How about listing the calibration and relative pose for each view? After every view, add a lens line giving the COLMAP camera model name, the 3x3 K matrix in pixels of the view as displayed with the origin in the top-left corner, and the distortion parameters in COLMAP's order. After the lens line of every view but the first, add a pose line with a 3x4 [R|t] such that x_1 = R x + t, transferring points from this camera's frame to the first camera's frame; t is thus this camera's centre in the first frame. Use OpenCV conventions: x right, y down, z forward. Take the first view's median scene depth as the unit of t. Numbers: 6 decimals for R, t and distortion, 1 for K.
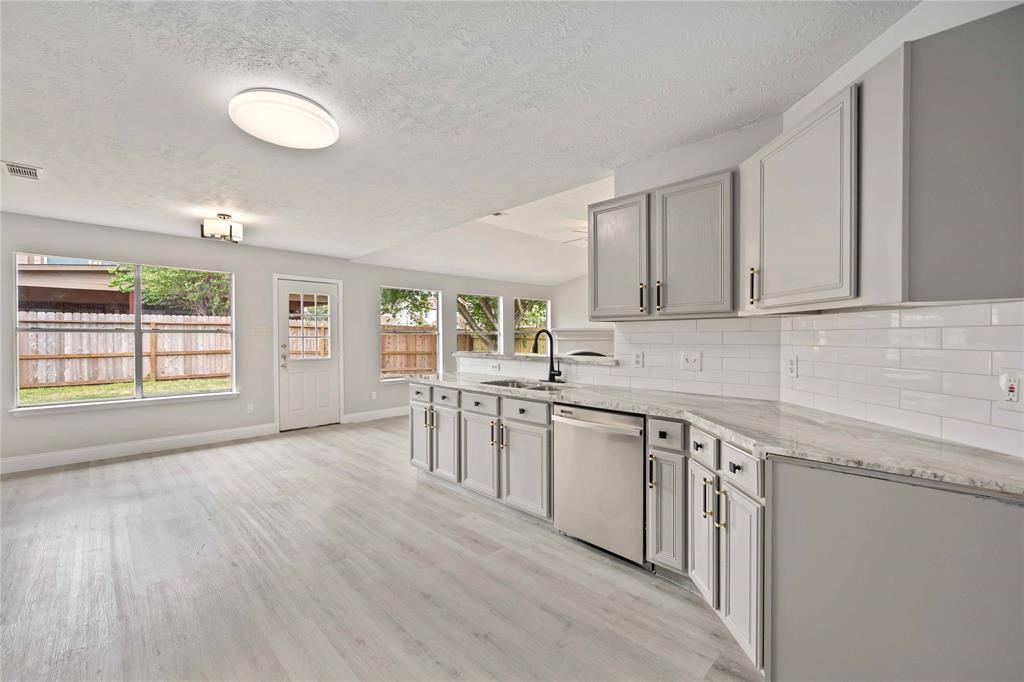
lens RADIAL K [[429.9, 0, 512.0], [0, 429.9, 341.0], [0, 0, 1]] dist [-0.002082, -0.000059]
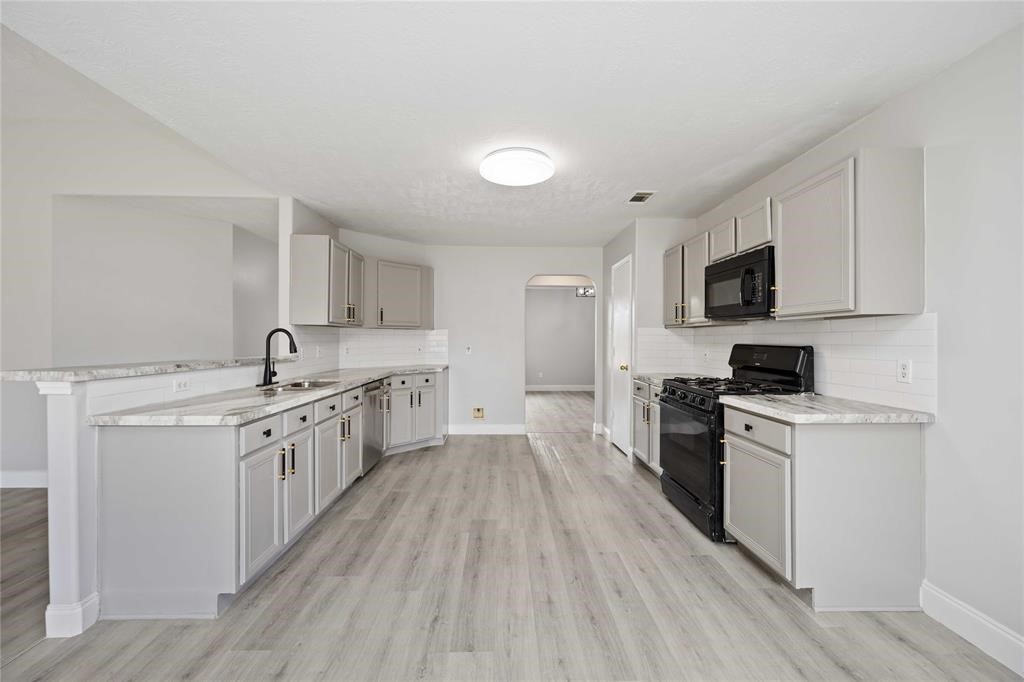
lens RADIAL K [[421.7, 0, 512.6], [0, 421.7, 337.2], [0, 0, 1]] dist [-0.000605, 0.000111]
pose [[-0.730558, 0.001046, 0.682850, -0.662010], [0.002999, 0.999994, 0.001676, -0.006369], [-0.682844, 0.003273, -0.730557, 0.931373]]
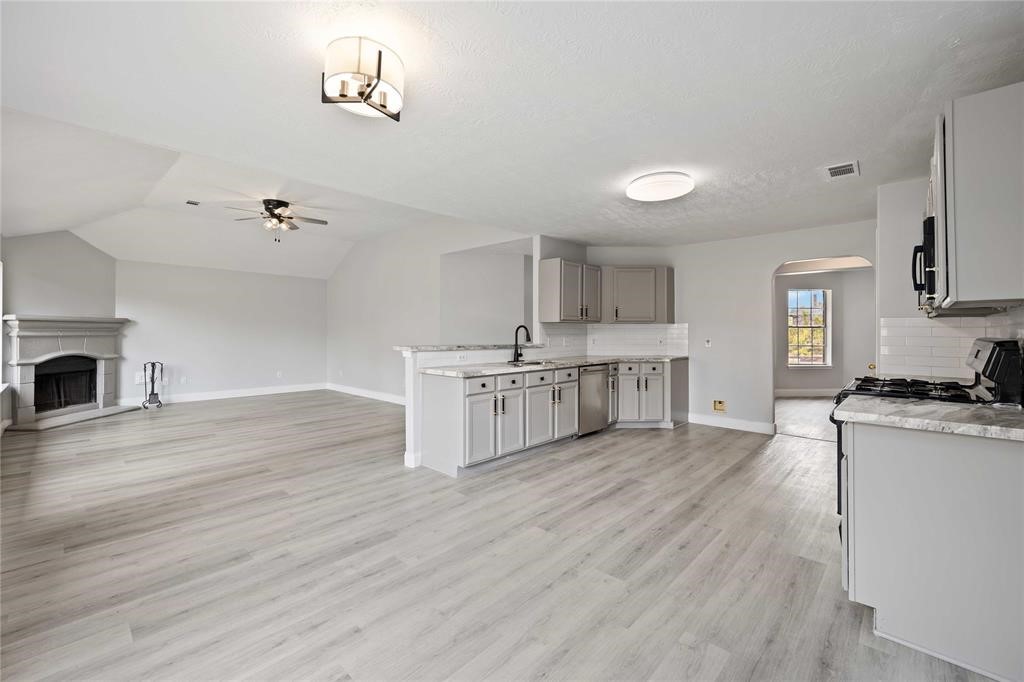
lens RADIAL K [[424.4, 0, 518.2], [0, 424.4, 327.5], [0, 0, 1]] dist [0.001029, 0.000404]
pose [[-0.047604, 0.011196, 0.998804, -0.958292], [0.007912, 0.999910, -0.010831, -0.003742], [-0.998835, 0.007387, -0.047688, 0.756483]]
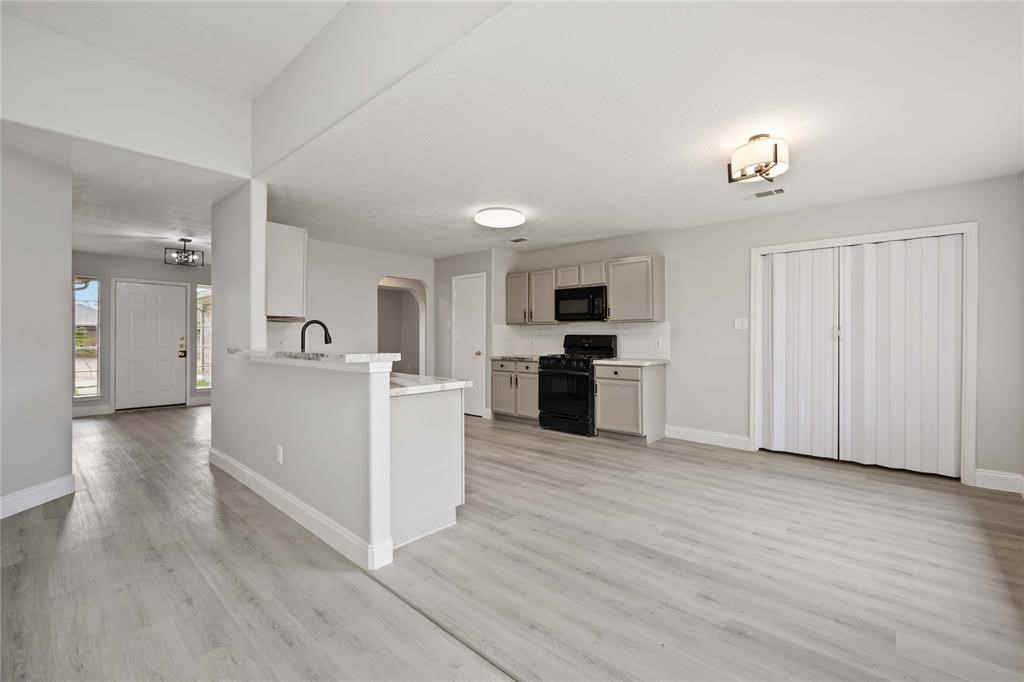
lens RADIAL K [[429.0, 0, 515.3], [0, 429.0, 336.3], [0, 0, 1]] dist [-0.001938, -0.000147]
pose [[-0.998384, 0.002719, -0.056767, -0.230564], [0.002257, 0.999964, 0.008195, 0.001112], [0.056787, 0.008053, -0.998354, 1.416115]]
